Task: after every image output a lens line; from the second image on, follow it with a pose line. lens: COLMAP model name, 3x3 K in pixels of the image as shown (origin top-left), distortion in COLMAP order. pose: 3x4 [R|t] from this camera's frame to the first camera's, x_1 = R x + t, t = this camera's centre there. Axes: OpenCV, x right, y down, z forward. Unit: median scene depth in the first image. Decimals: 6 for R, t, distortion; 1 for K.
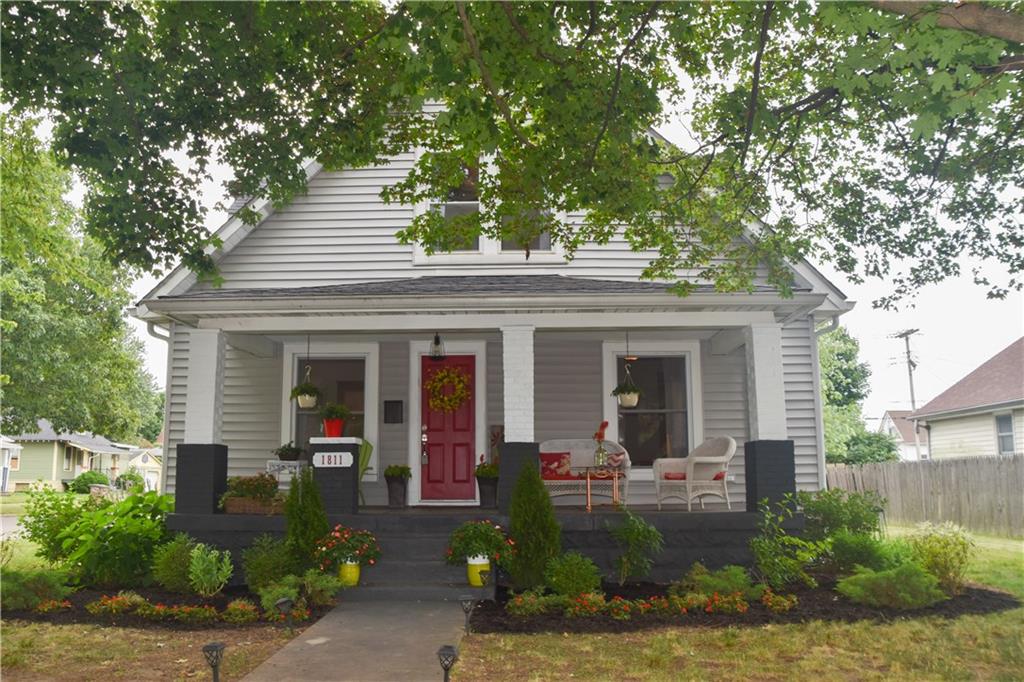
lens RADIAL K [[823.7, 0, 515.0], [0, 823.7, 352.9], [0, 0, 1]] dist [-0.168892, 0.139290]
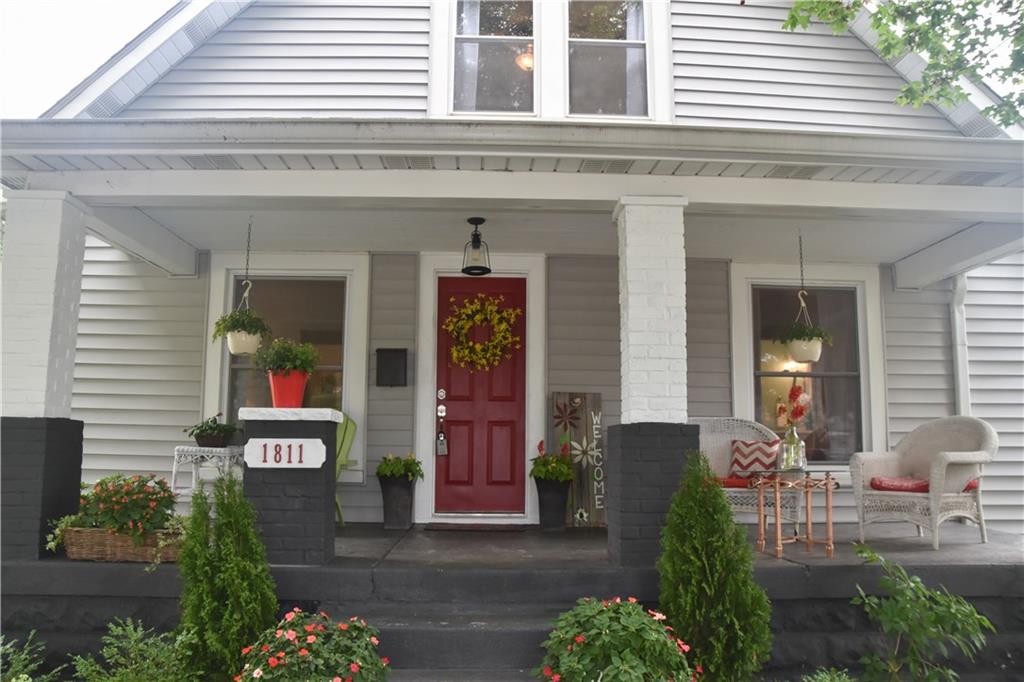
lens RADIAL K [[823.7, 0, 515.0], [0, 823.7, 352.9], [0, 0, 1]] dist [-0.168892, 0.139290]
pose [[0.998981, 0.019980, 0.040477, -0.084149], [-0.021214, 0.999315, 0.030309, 0.042061], [-0.039844, -0.031137, 0.998721, 0.403218]]
